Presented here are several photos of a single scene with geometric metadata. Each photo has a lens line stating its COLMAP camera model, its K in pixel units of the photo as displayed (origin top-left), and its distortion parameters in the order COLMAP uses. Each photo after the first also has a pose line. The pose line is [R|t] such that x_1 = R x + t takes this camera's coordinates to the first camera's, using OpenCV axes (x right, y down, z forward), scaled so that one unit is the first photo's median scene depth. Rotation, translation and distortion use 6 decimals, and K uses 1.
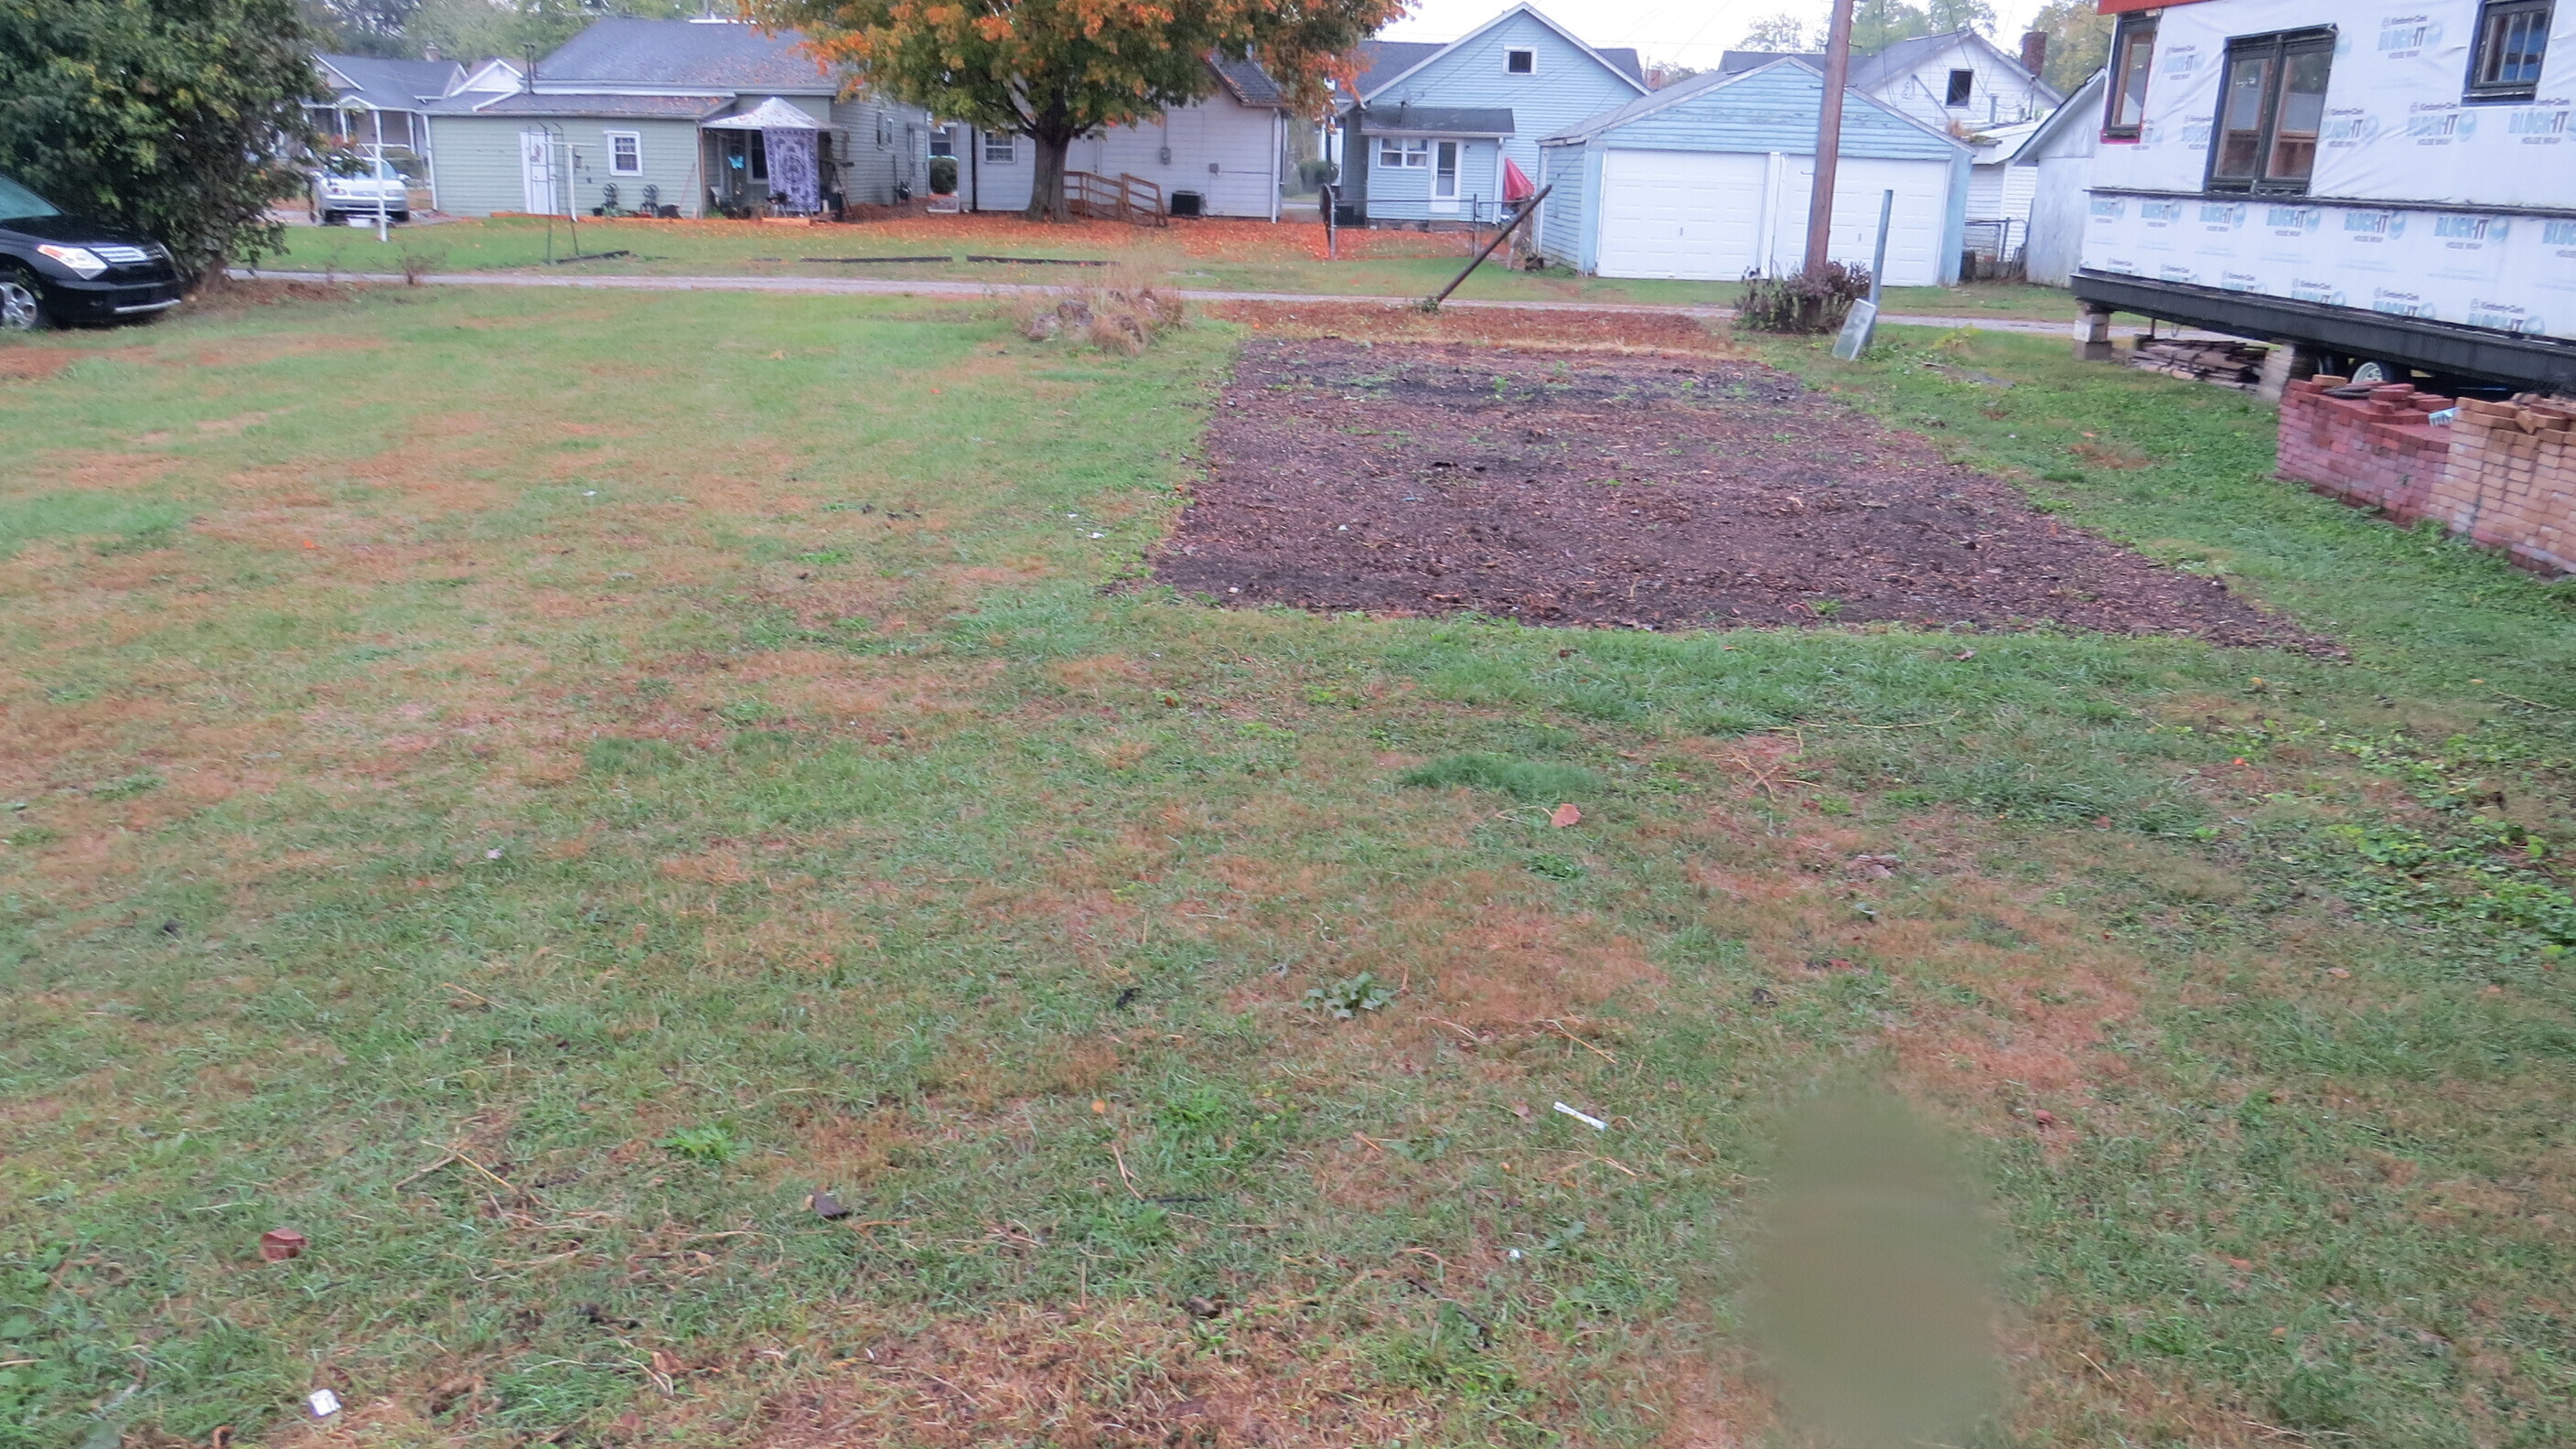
lens RADIAL K [[1820.5, 0, 1283.9], [0, 1820.5, 715.9], [0, 0, 1]] dist [-0.038369, 0.021752]
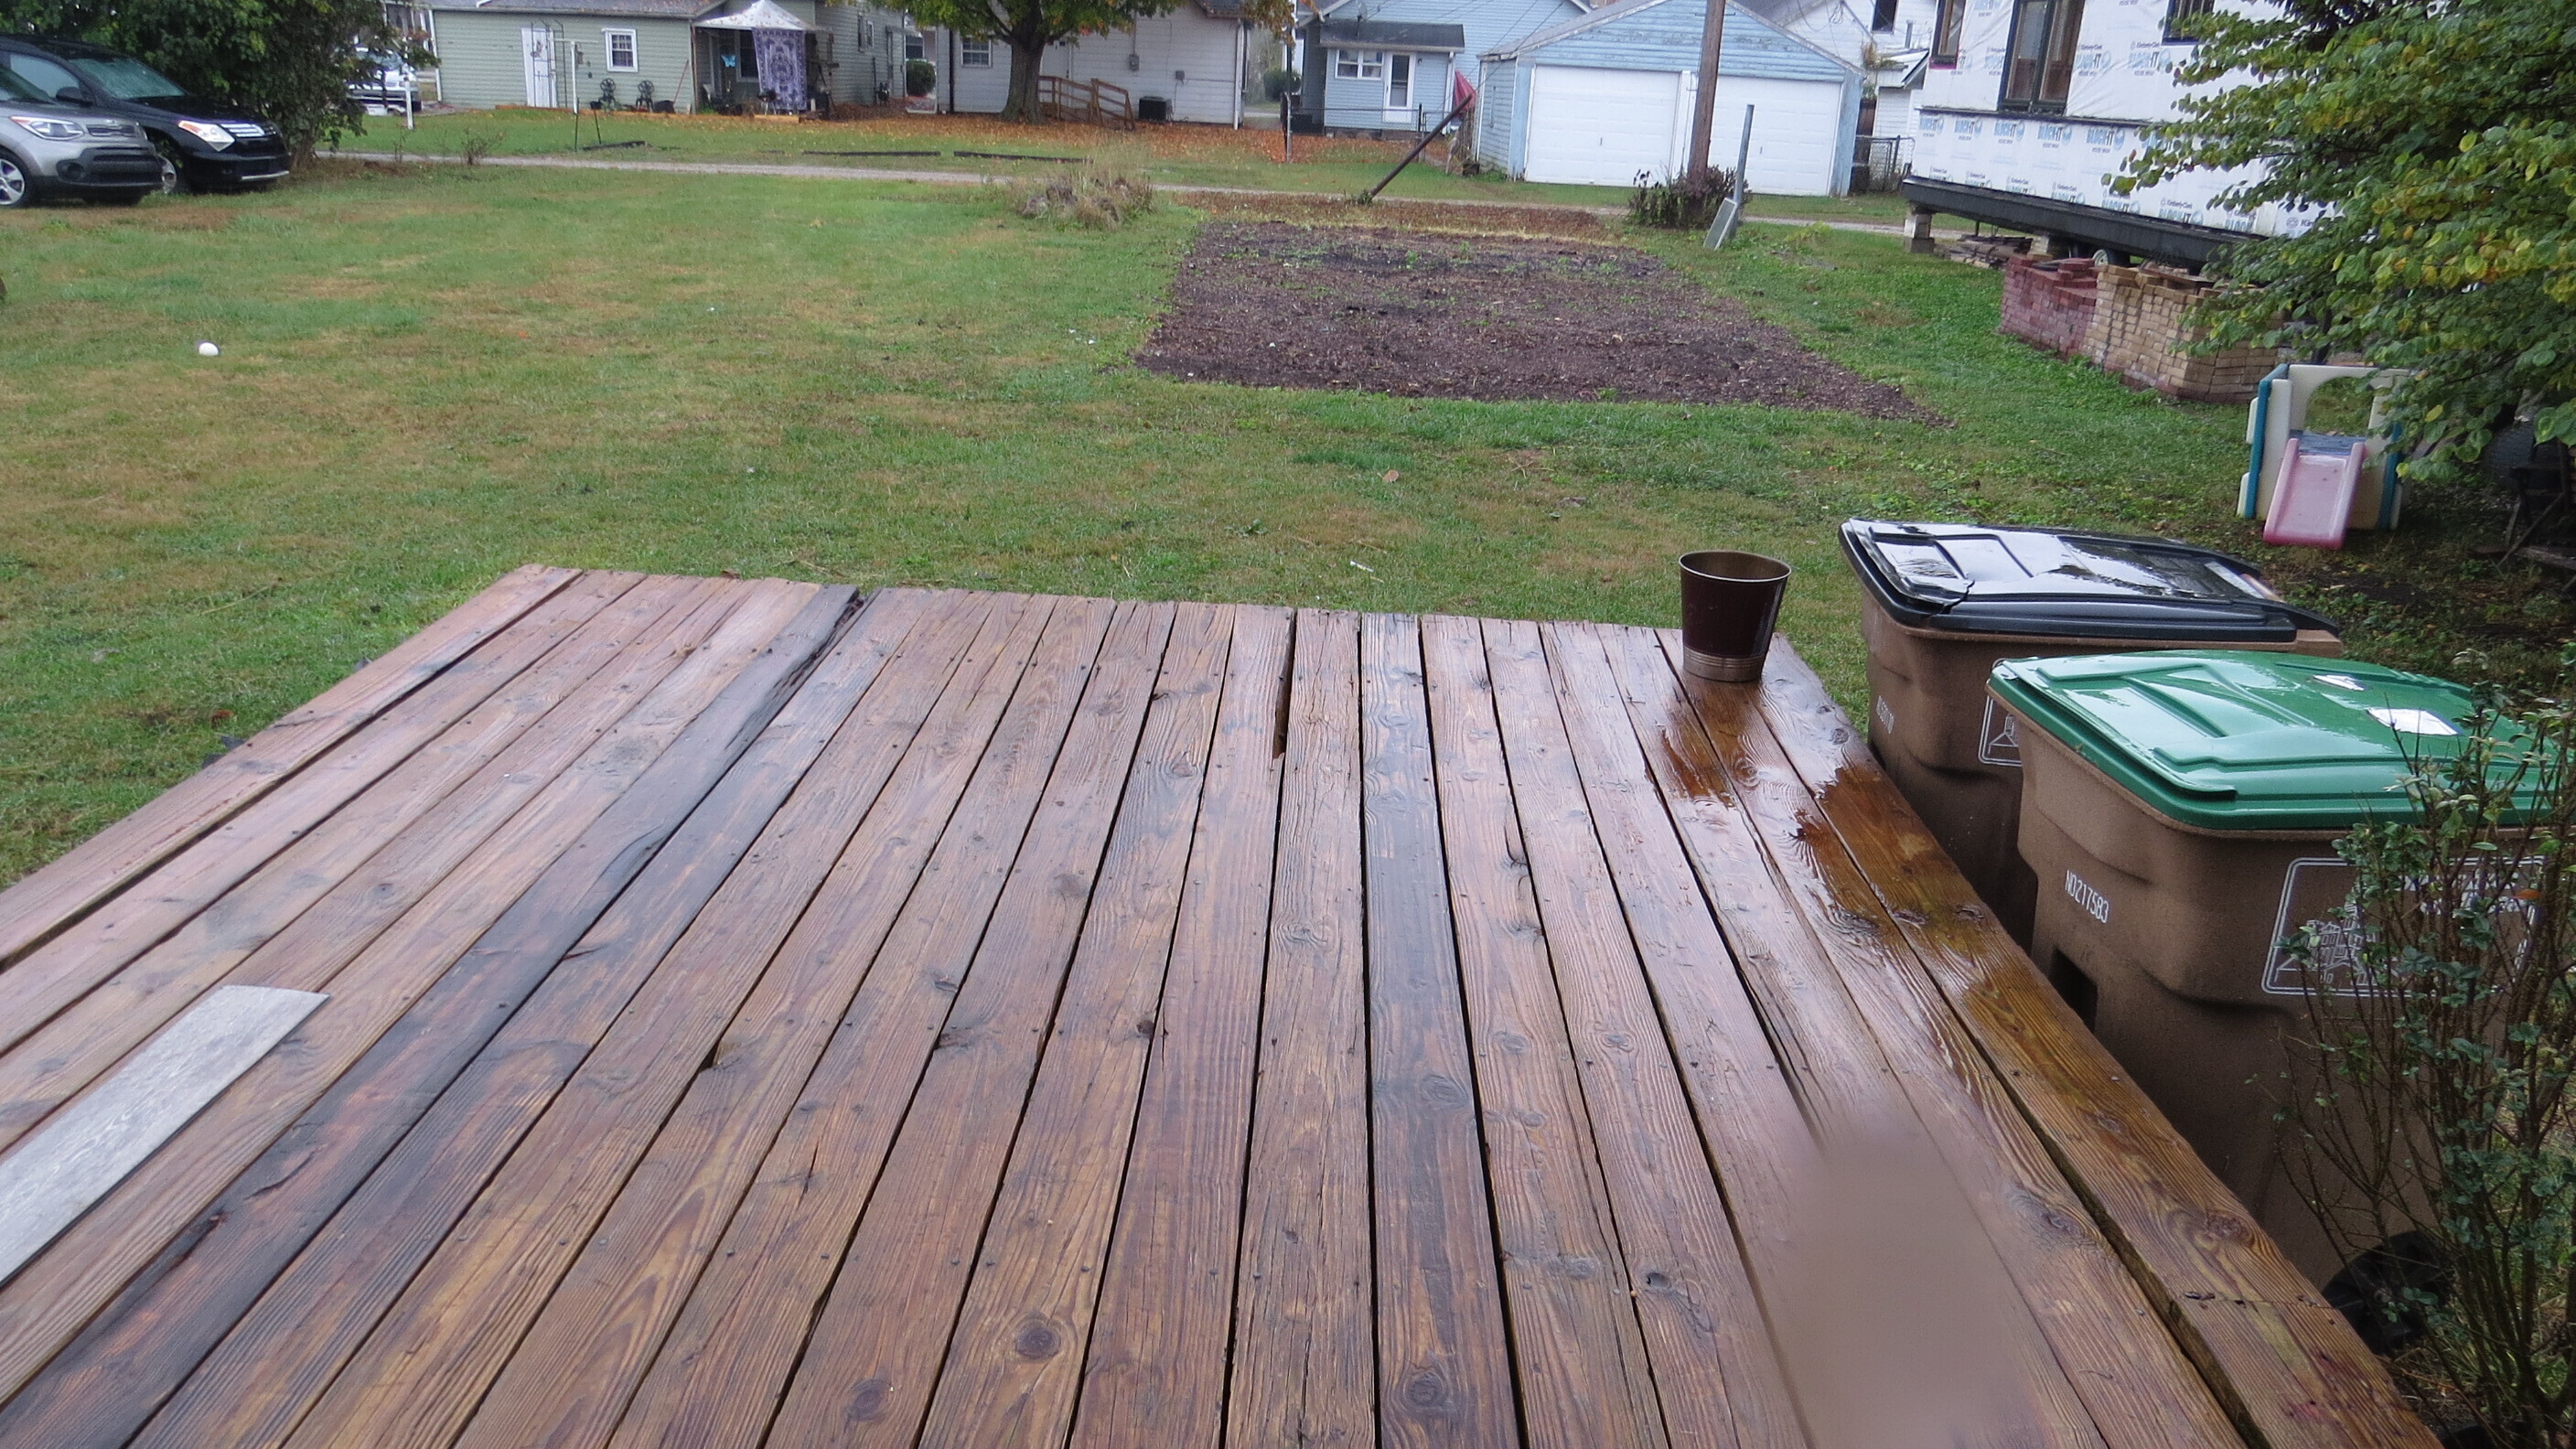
lens RADIAL K [[1820.5, 0, 1289.1], [0, 1820.5, 718.0], [0, 0, 1]] dist [-0.038369, 0.021752]
pose [[0.999607, 0.011987, 0.025357, 0.007451], [-0.013142, 0.998860, 0.045882, 0.059468], [-0.024779, -0.046197, 0.998625, -0.192467]]
